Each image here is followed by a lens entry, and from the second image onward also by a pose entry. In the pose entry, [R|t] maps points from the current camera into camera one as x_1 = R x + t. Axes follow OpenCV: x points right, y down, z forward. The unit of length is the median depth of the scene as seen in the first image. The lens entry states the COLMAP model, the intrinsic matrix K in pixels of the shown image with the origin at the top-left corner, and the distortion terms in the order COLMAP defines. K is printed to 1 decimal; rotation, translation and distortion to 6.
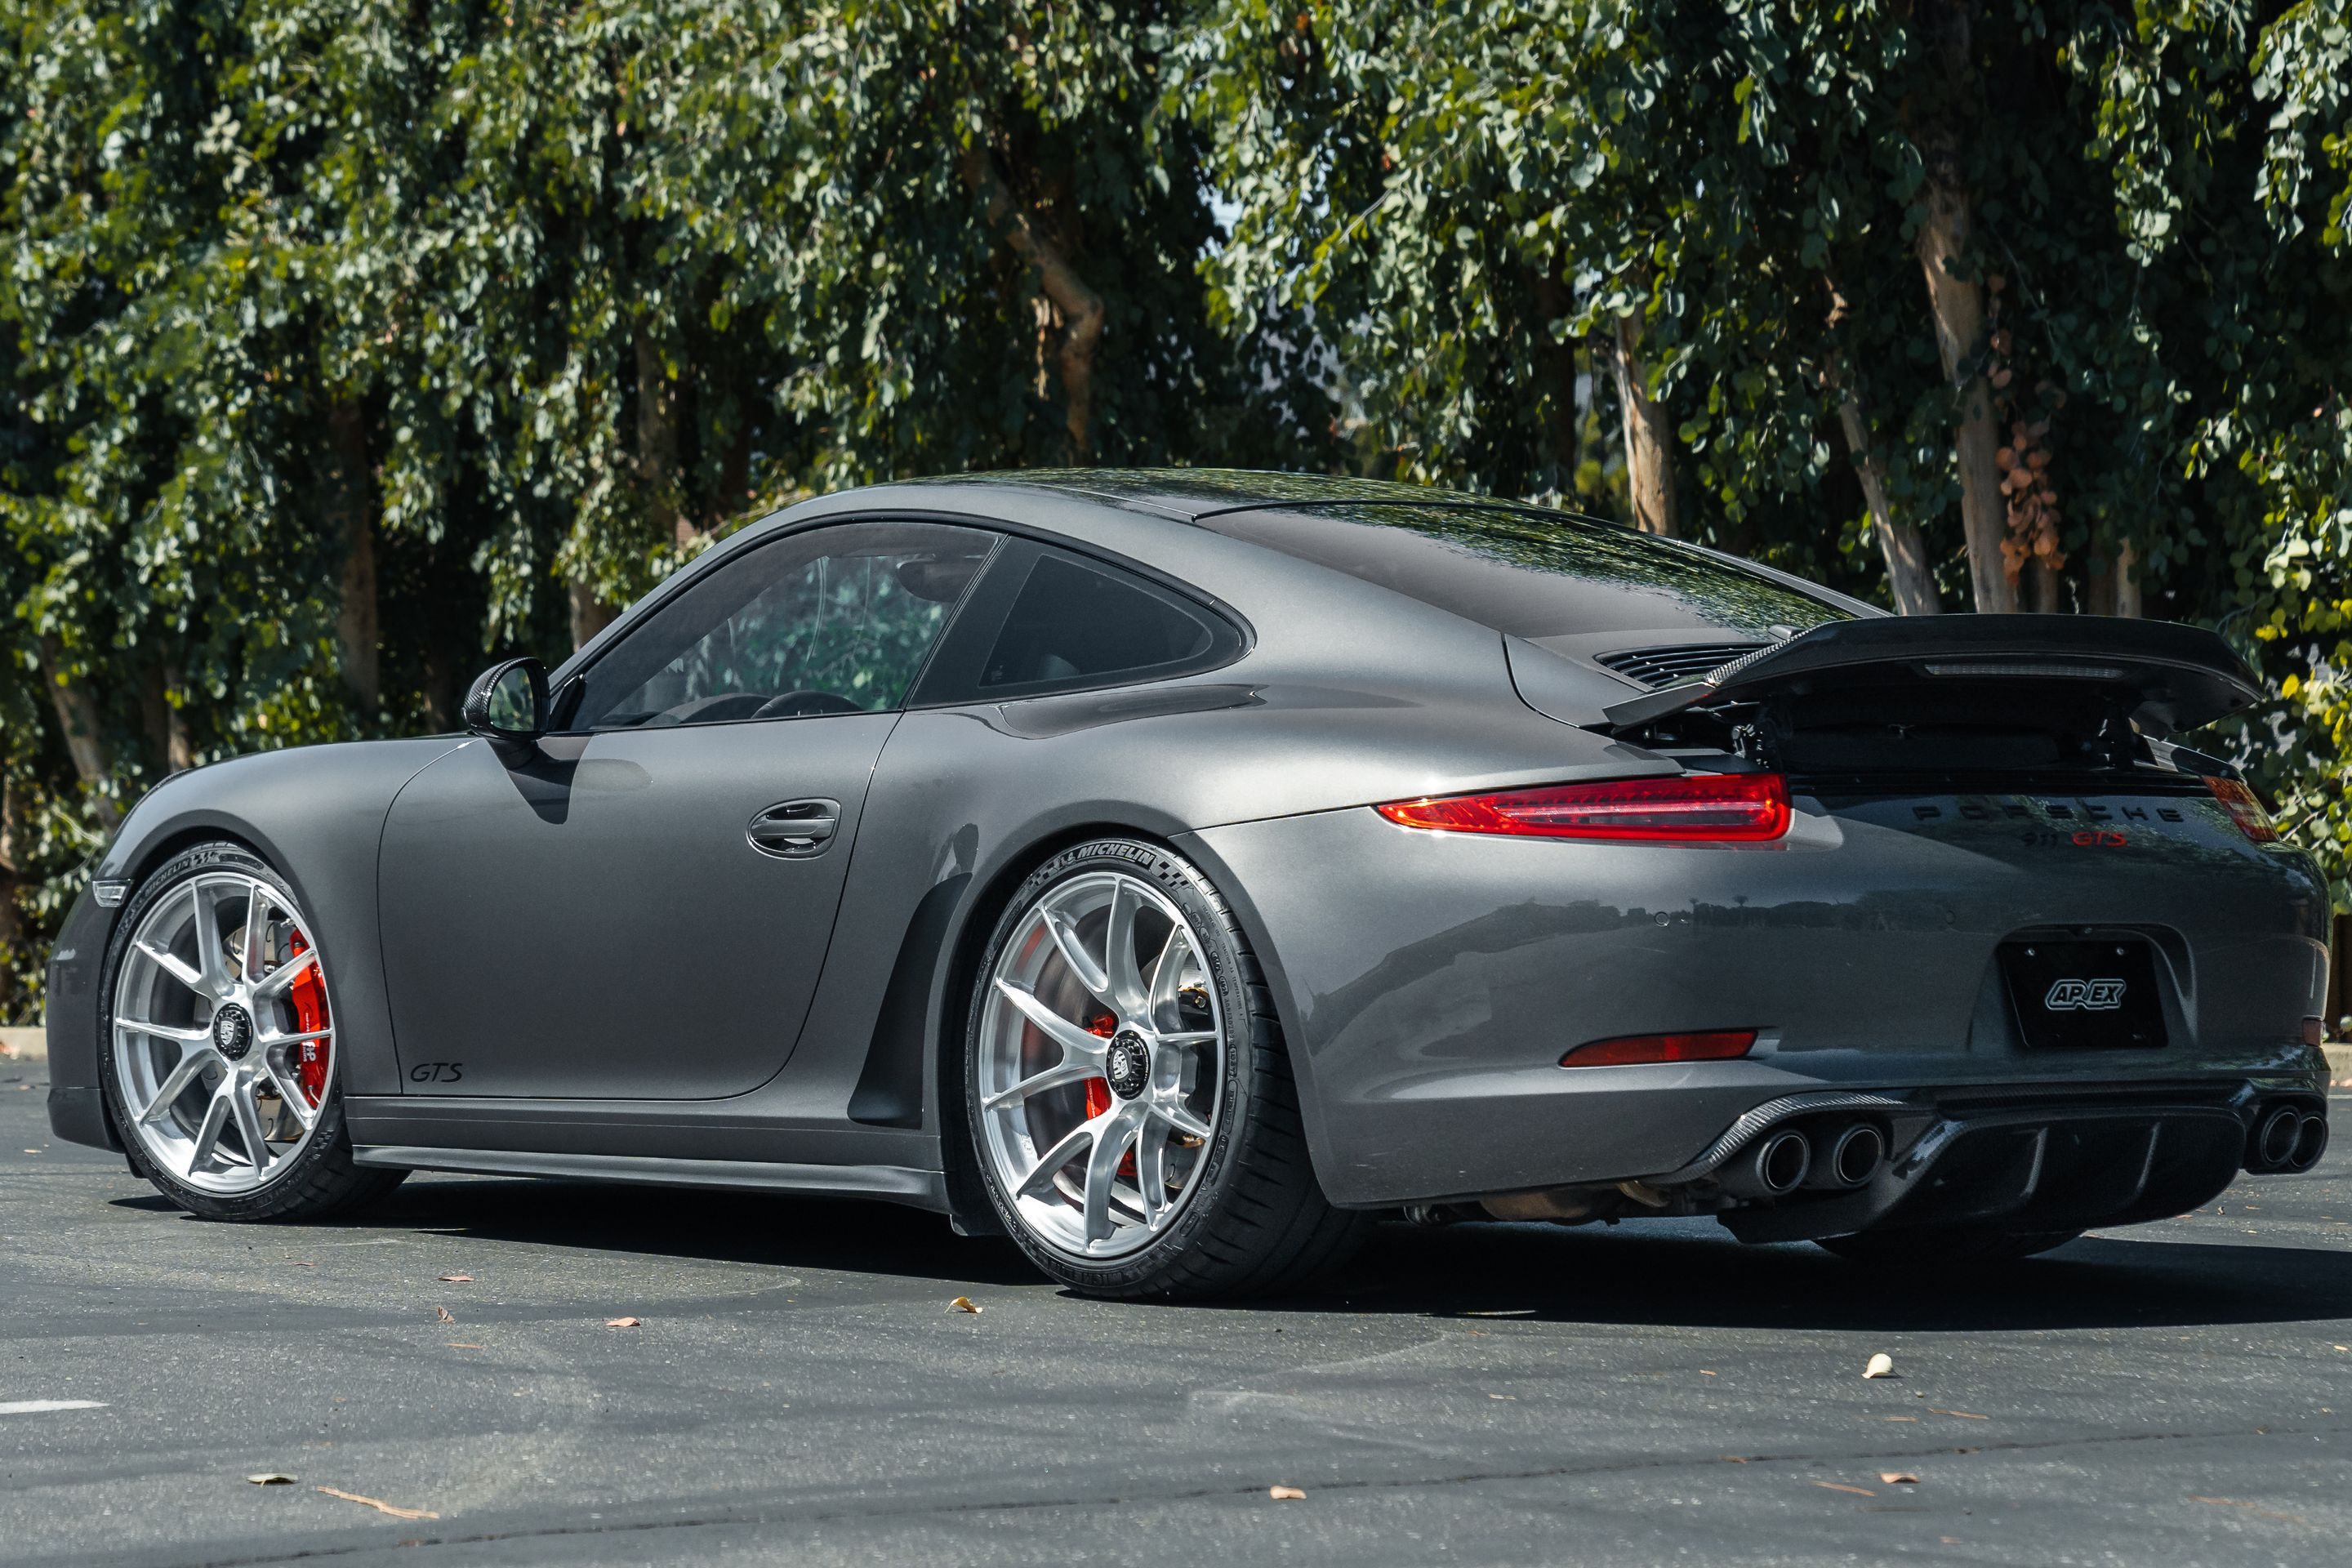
lens RADIAL K [[6667.2, 0, 1176.0], [0, 6667.2, 784.0], [0, 0, 1]] dist [-0.341270, 1.119765]
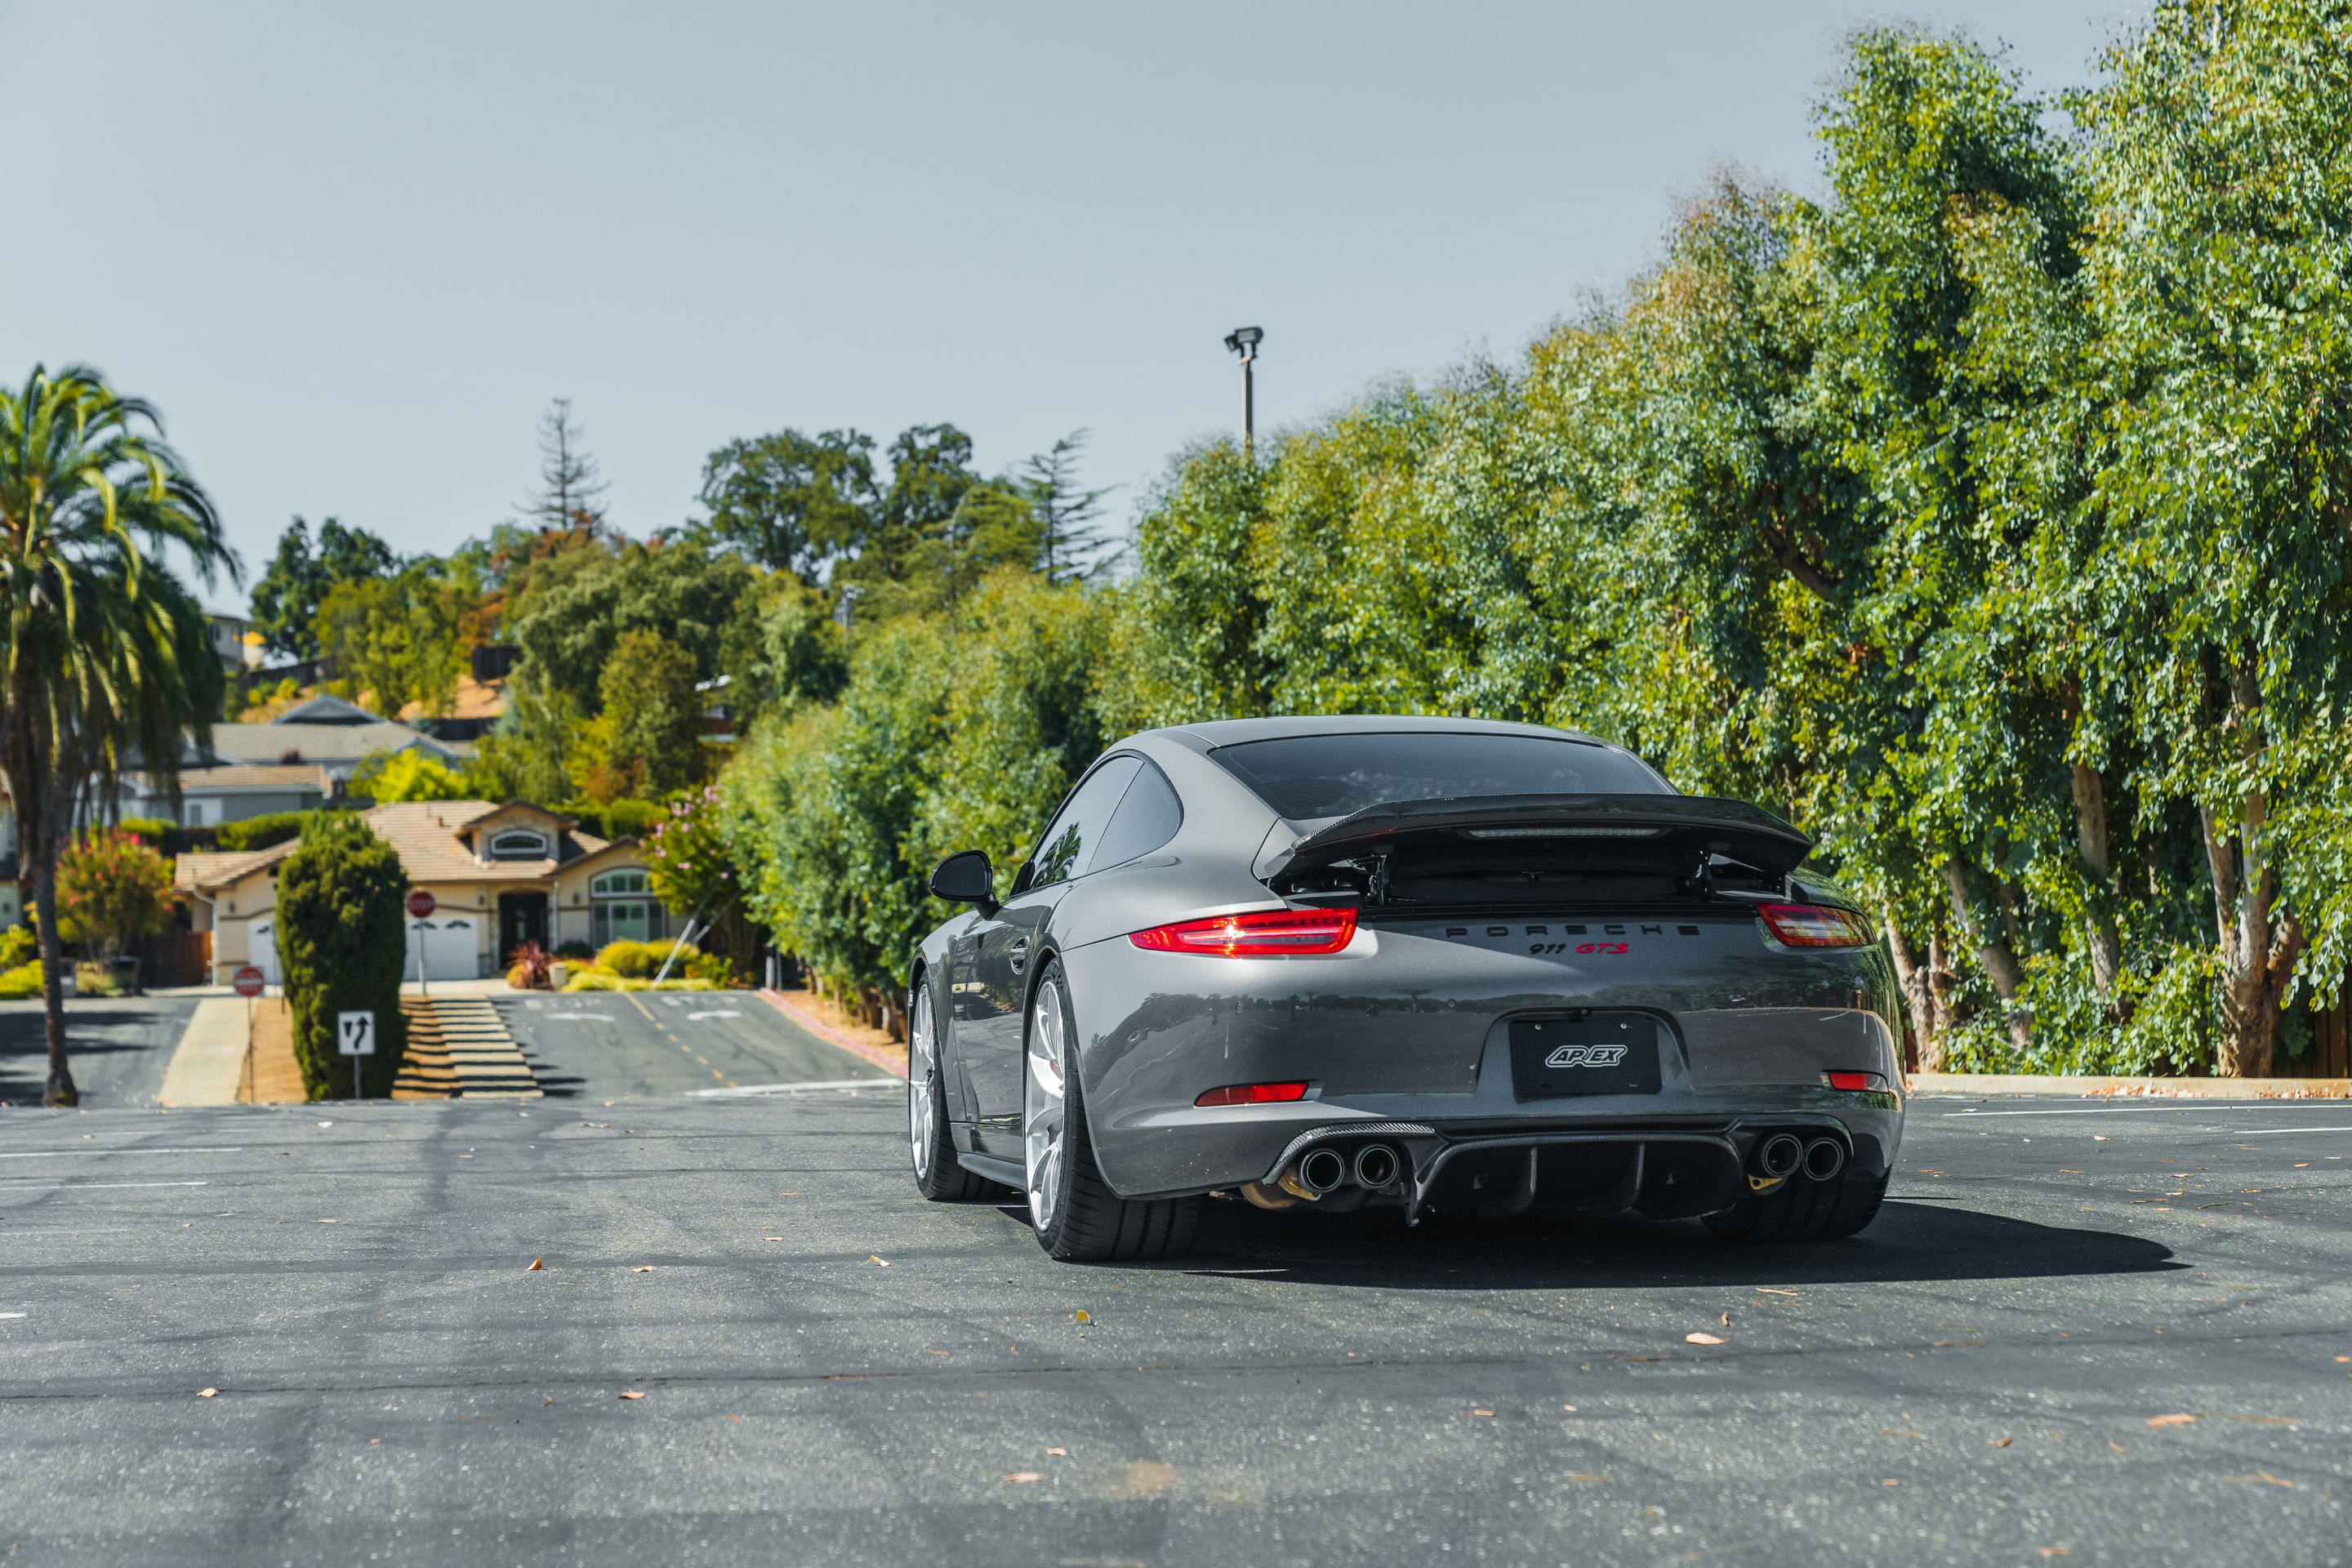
lens RADIAL K [[3845.7, 0, 1207.8], [0, 3845.7, 777.8], [0, 0, 1]] dist [0.039099, -0.112023]
pose [[0.866918, -0.035856, -0.497160, 0.382447], [0.016349, 0.998918, -0.043536, 0.005032], [0.498183, 0.029614, 0.866566, 0.182312]]
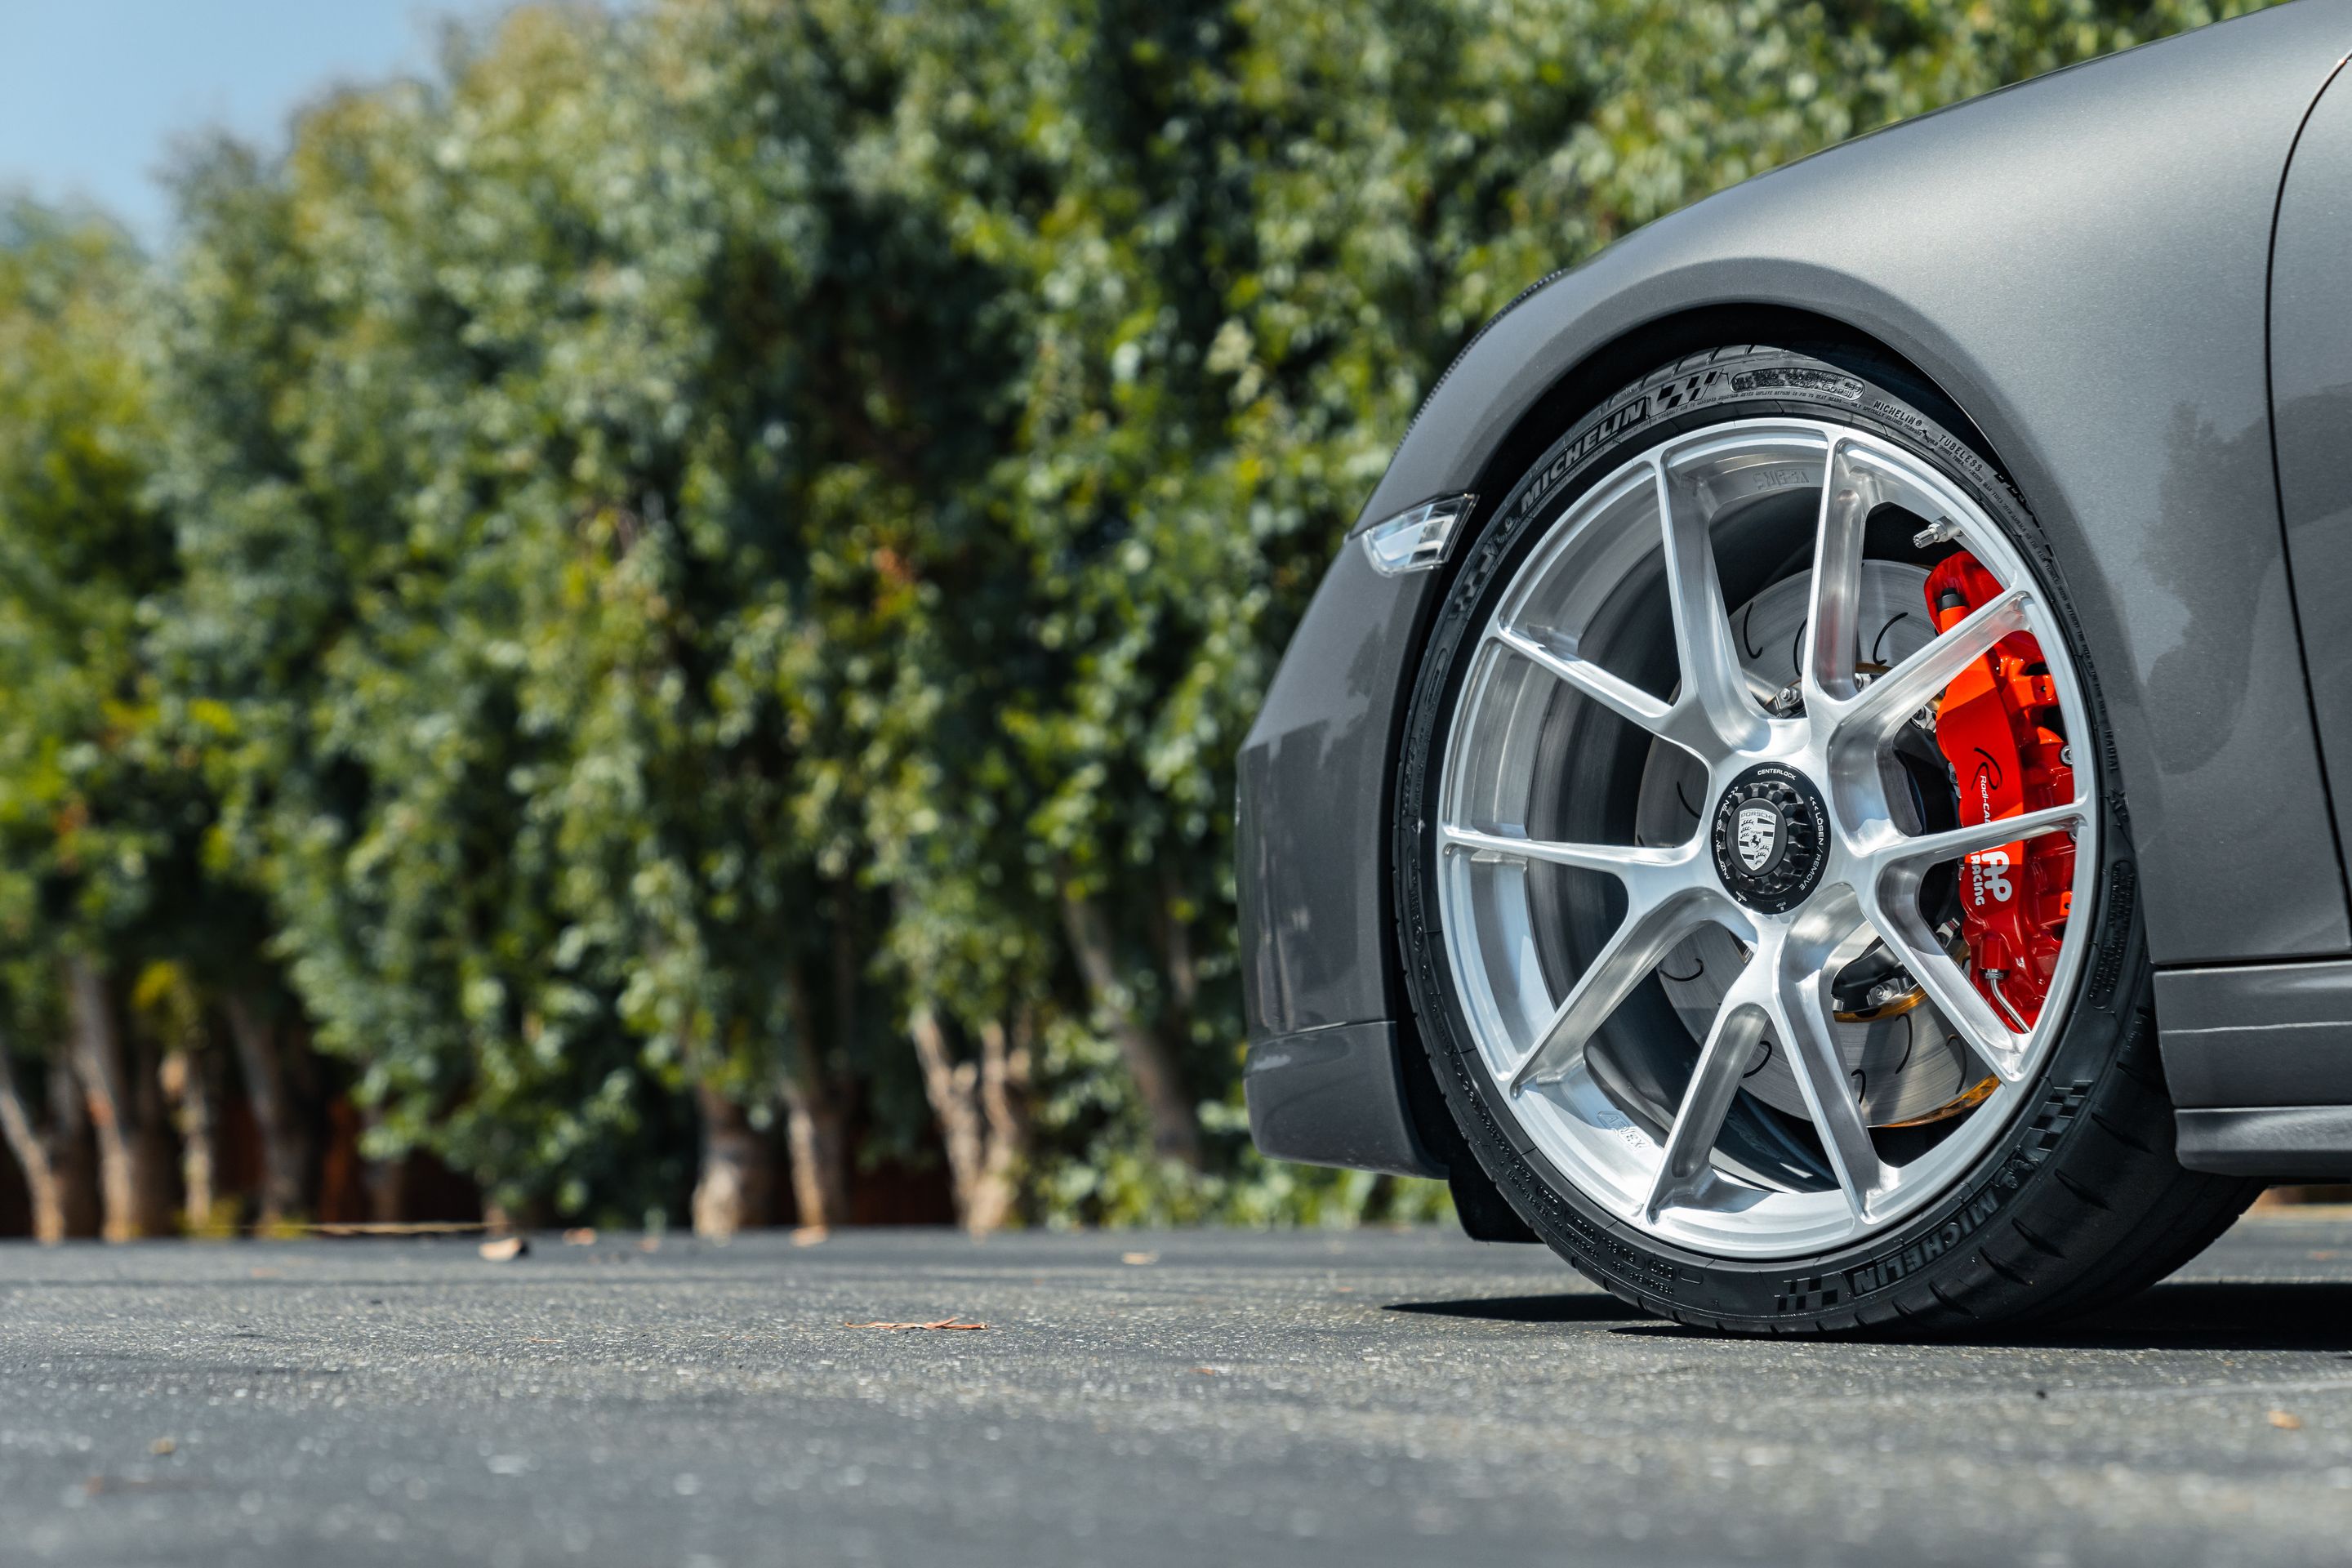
lens RADIAL K [[4530.0, 0, 1243.3], [0, 4530.0, 705.3], [0, 0, 1]] dist [0.028557, 0.077880]
pose [[0.992720, -0.013150, -0.119727, -0.138494], [0.002032, 0.995709, -0.092513, 0.052946], [0.120430, 0.091596, 0.988487, 0.722778]]
